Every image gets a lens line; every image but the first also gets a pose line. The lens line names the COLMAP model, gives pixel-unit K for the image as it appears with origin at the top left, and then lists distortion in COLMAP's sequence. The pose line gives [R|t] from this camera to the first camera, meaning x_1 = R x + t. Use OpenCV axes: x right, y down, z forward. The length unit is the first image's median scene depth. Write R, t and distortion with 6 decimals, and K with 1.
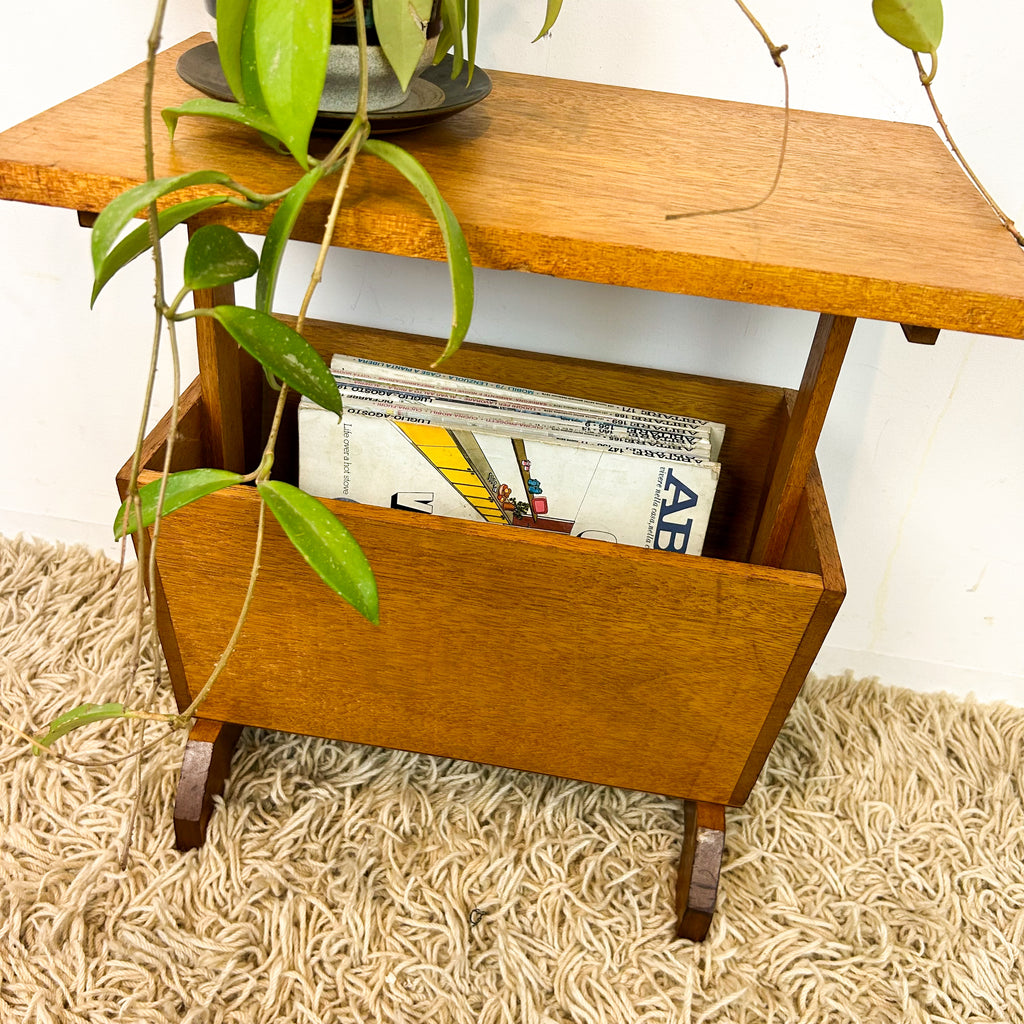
lens RADIAL K [[1038.0, 0, 506.6], [0, 1038.0, 508.3], [0, 0, 1]] dist [0.014782, -0.007633]
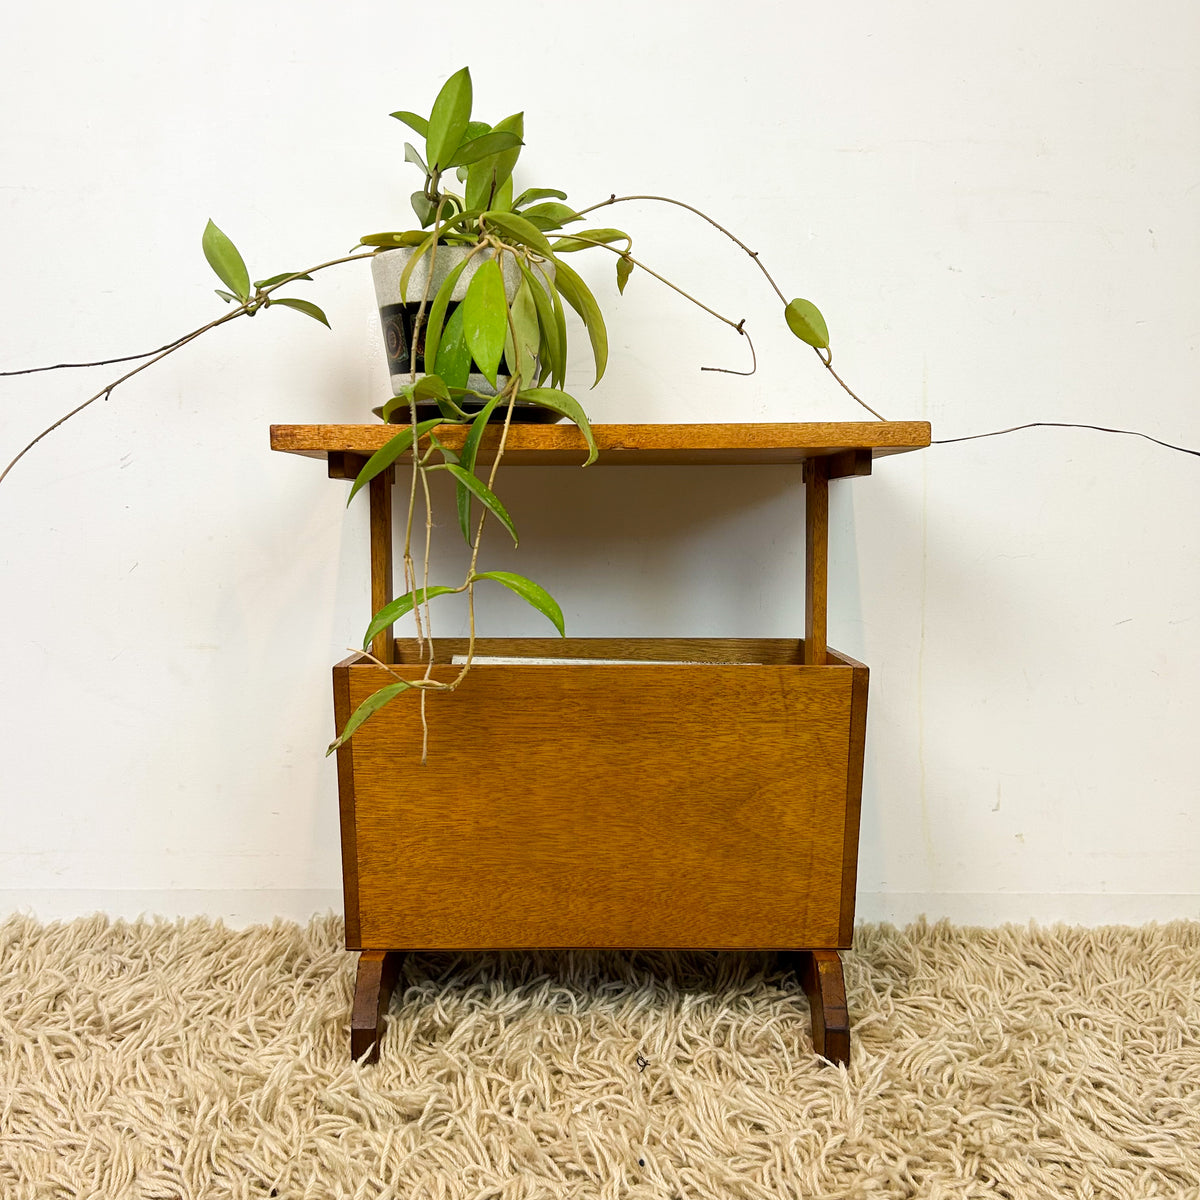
lens RADIAL K [[1216.4, 0, 593.7], [0, 1216.4, 595.7], [0, 0, 1]] dist [0.014782, -0.007633]
pose [[0.986232, -0.102222, 0.129987, -0.189238], [0.154673, 0.848297, -0.506428, 0.595334], [-0.058500, 0.519561, 0.852428, -0.333797]]
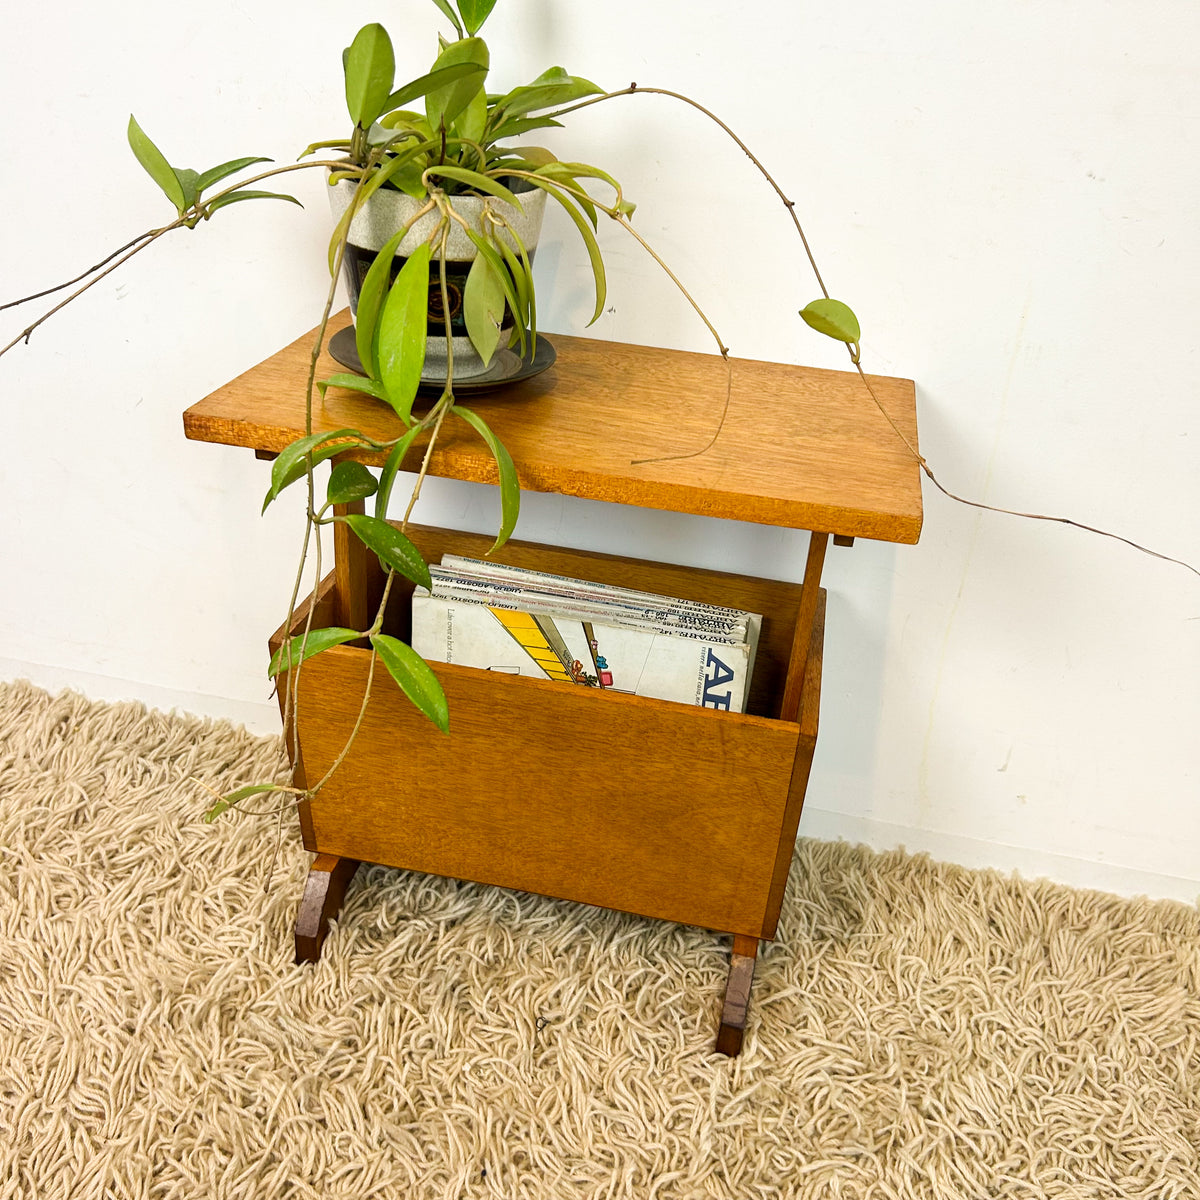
lens RADIAL K [[1215.1, 0, 606.3], [0, 1215.1, 601.3], [0, 0, 1]] dist [0.028082, -0.028471]
pose [[0.997719, 0.013574, -0.066132, 0.124820], [-0.021541, 0.992383, -0.121297, 0.079381], [0.063982, 0.122445, 0.990411, -0.413794]]
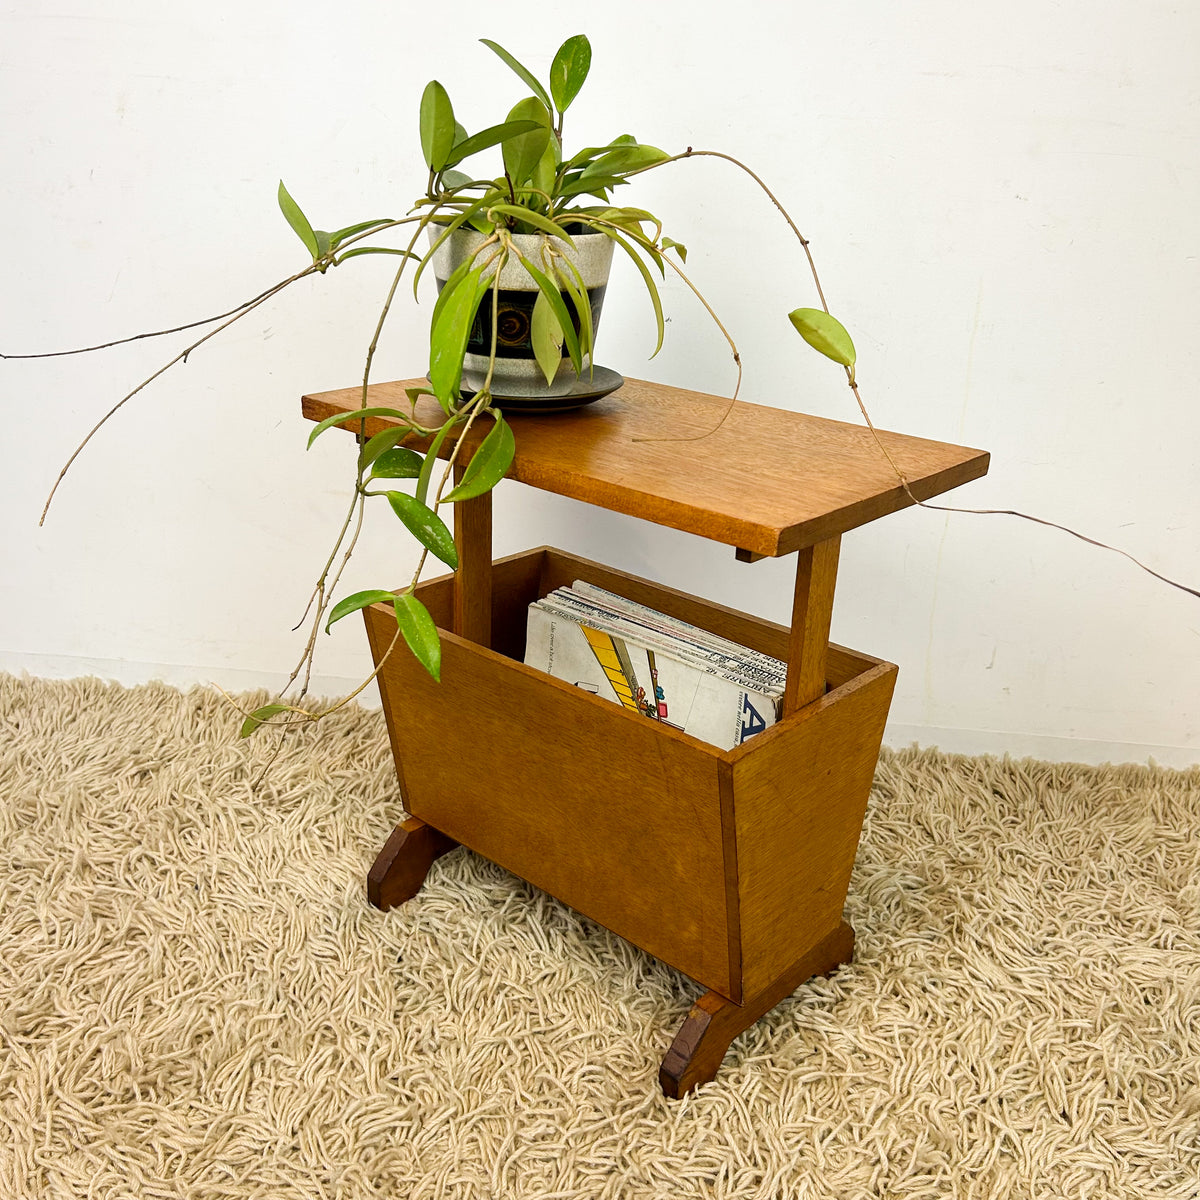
lens RADIAL K [[1209.9, 0, 609.4], [0, 1209.9, 595.7], [0, 0, 1]] dist [0.080473, -0.167476]
pose [[0.997475, -0.065451, 0.027569, -0.128679], [0.070032, 0.971000, -0.228591, 0.385595], [-0.011808, 0.229945, 0.973132, -0.743116]]
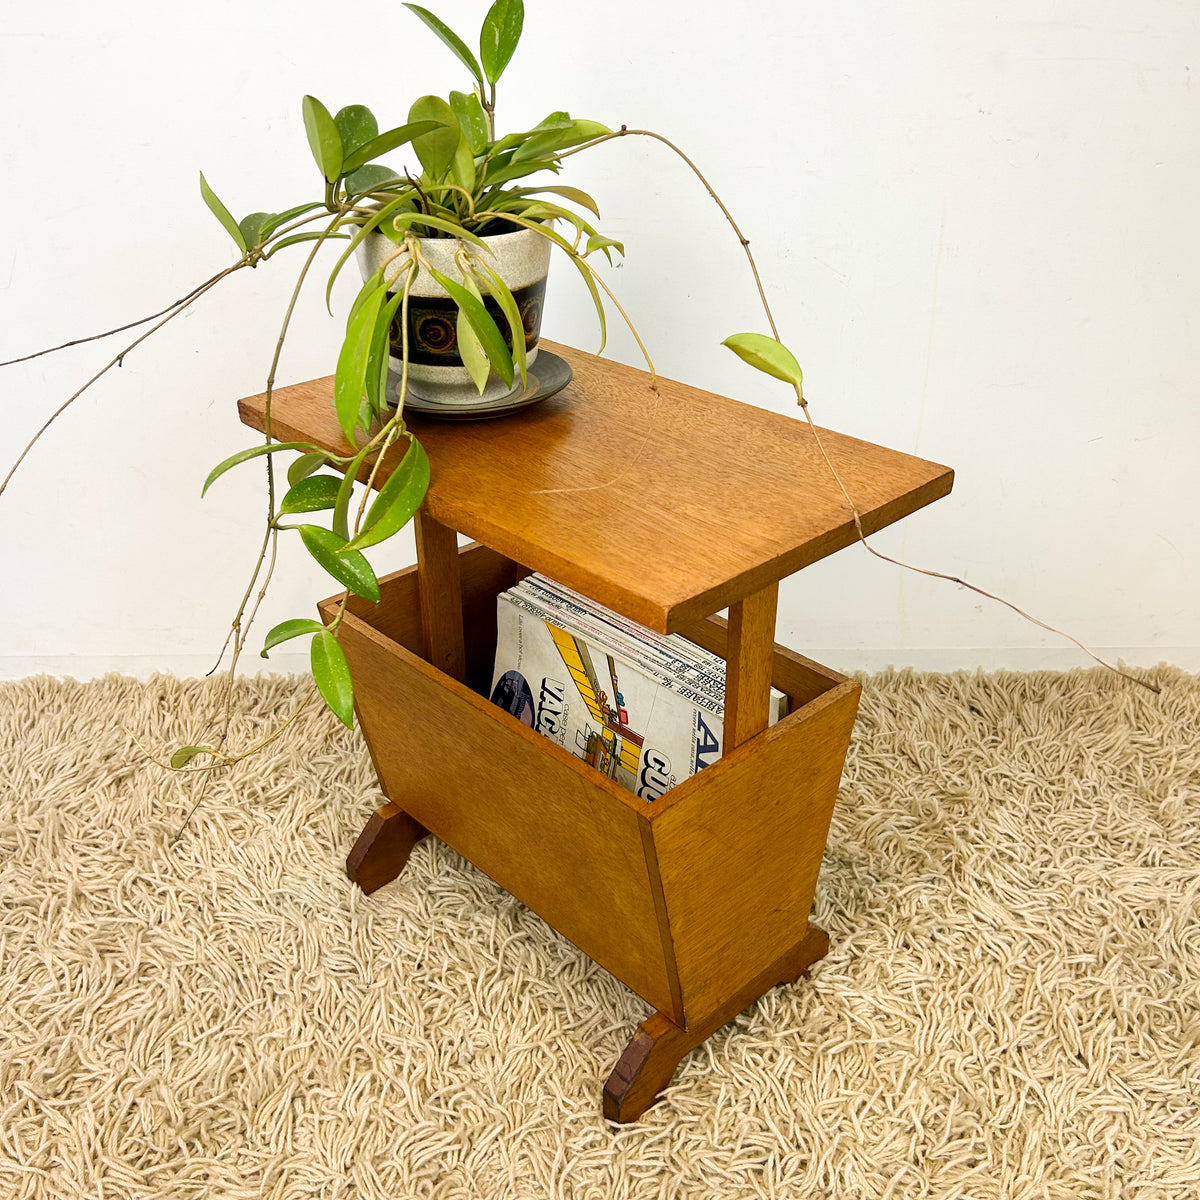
lens RADIAL K [[1210.1, 0, 600.0], [0, 1210.1, 600.0], [0, 0, 1]] dist [0.075764, -0.162116]
pose [[0.984256, -0.160508, 0.074007, -0.192862], [0.166601, 0.982336, -0.085208, 0.181778], [-0.059023, 0.096196, 0.993611, -0.726277]]
